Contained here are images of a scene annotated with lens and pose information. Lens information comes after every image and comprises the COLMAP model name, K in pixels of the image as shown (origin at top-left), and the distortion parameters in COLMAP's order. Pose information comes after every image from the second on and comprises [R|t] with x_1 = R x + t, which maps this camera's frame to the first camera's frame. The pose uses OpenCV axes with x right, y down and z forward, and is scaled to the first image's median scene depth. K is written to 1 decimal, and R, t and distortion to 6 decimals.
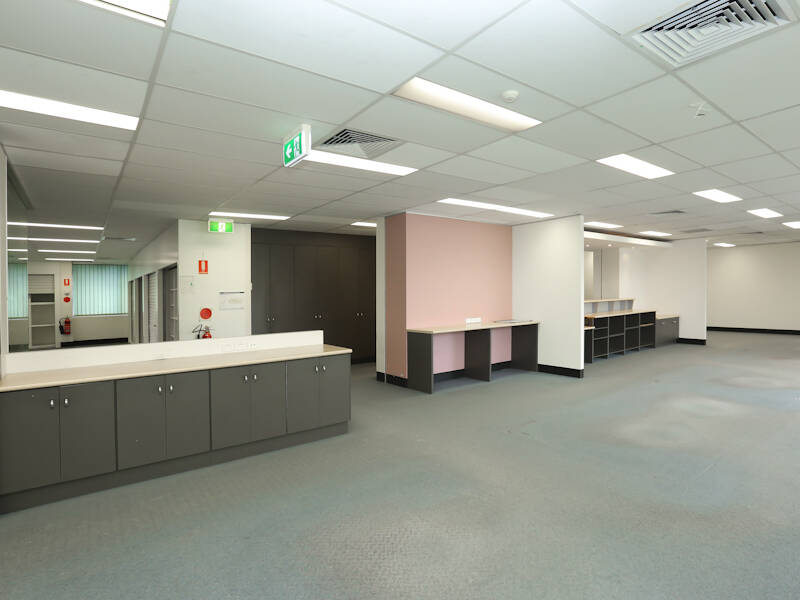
lens RADIAL K [[401.5, 0, 400.0], [0, 401.5, 300.0], [0, 0, 1]] dist [-0.027743, -0.000069]
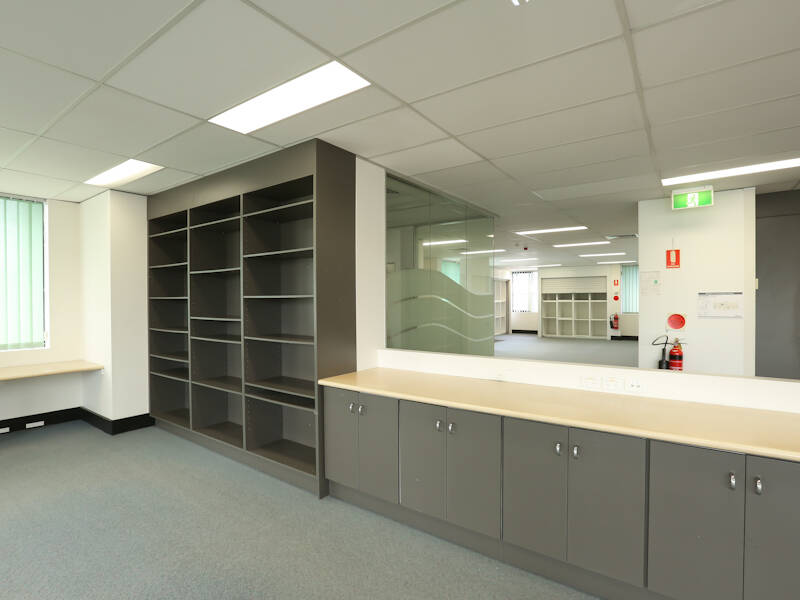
lens RADIAL K [[401.5, 0, 400.0], [0, 401.5, 300.0], [0, 0, 1]] dist [-0.027743, -0.000069]
pose [[0.345850, 0.020549, -0.938065, 0.025286], [-0.018858, 0.999710, 0.014947, -0.006615], [0.938100, 0.012521, 0.346137, 0.240362]]
